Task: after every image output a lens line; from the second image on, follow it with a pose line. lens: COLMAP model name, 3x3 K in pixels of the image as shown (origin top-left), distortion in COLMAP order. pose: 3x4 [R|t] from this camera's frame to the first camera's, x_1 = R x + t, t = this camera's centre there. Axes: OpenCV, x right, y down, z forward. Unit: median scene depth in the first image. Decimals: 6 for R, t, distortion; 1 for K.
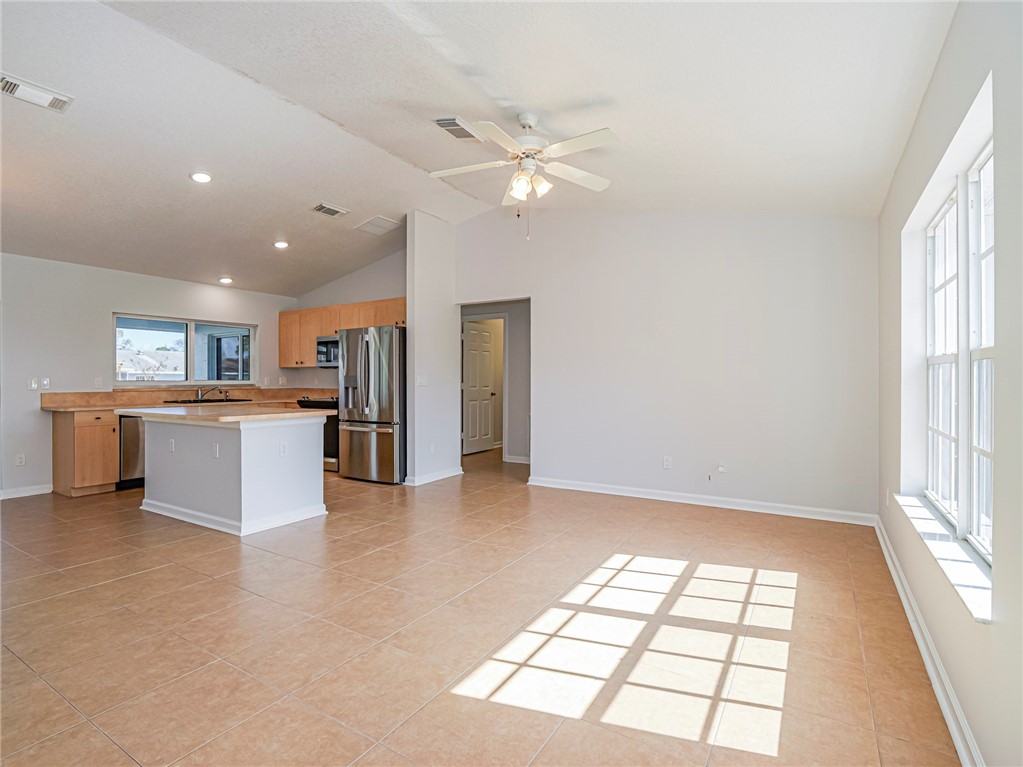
lens RADIAL K [[504.5, 0, 507.1], [0, 504.5, 382.6], [0, 0, 1]] dist [-0.012115, 0.000232]
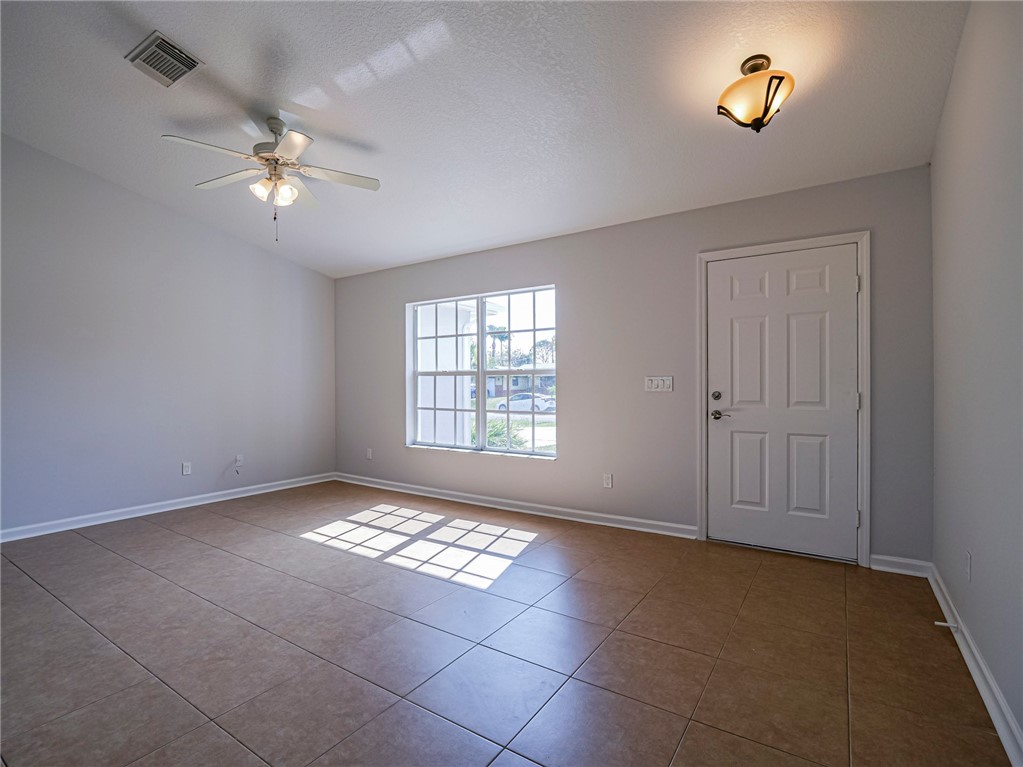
lens RADIAL K [[498.1, 0, 511.5], [0, 498.1, 383.5], [0, 0, 1]] dist [-0.016489, -0.000708]
pose [[0.033705, 0.000827, 0.999431, -0.584656], [0.008744, 0.999961, -0.001122, 0.001718], [-0.999394, 0.008777, 0.033696, 0.317483]]
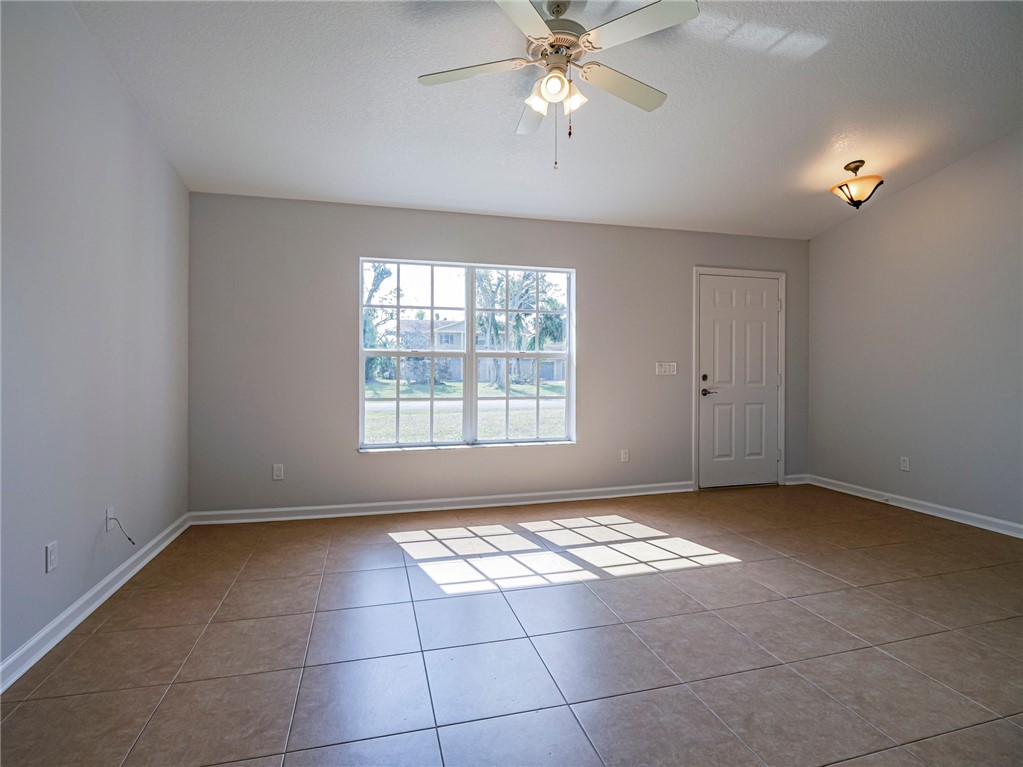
lens RADIAL K [[506.7, 0, 511.7], [0, 506.7, 365.0], [0, 0, 1]] dist [-0.018681, 0.000338]
pose [[-0.730728, -0.000017, 0.682669, -0.248564], [0.000662, 1.000000, 0.000734, -0.003649], [-0.682669, 0.000988, -0.730727, 0.981366]]
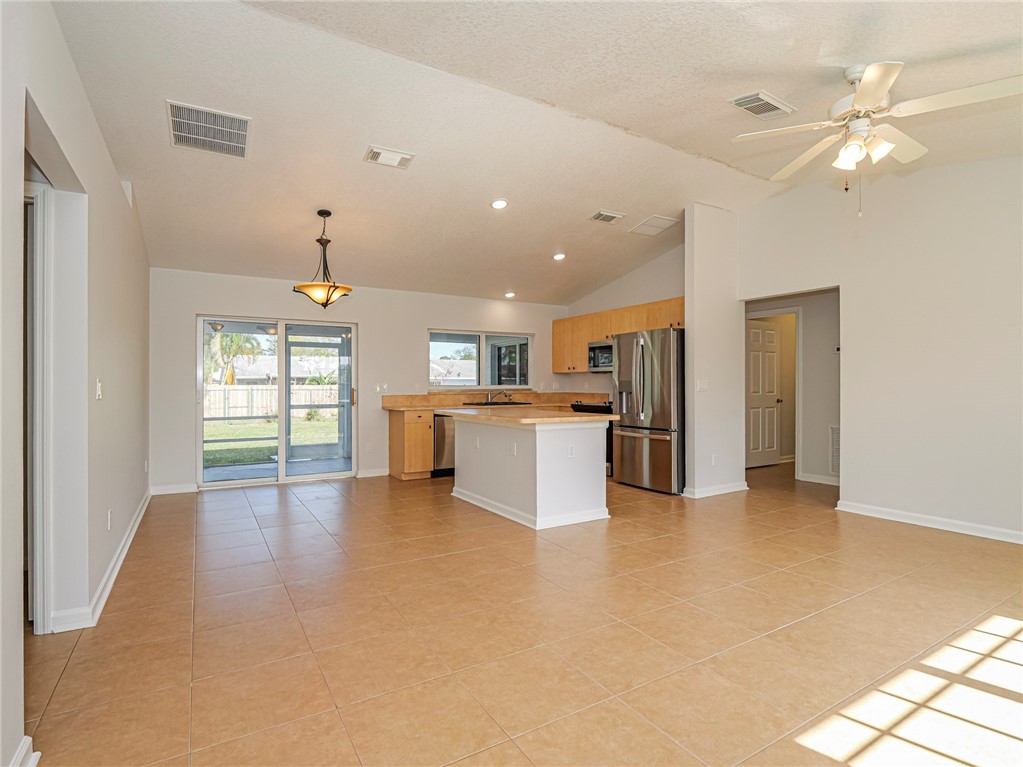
lens RADIAL K [[517.5, 0, 509.8], [0, 517.5, 383.2], [0, 0, 1]] dist [-0.002863, -0.007649]
pose [[0.889003, -0.002266, -0.457896, -0.052378], [-0.001177, 0.999973, -0.007234, -0.000929], [0.457900, 0.006970, 0.888976, -0.011245]]
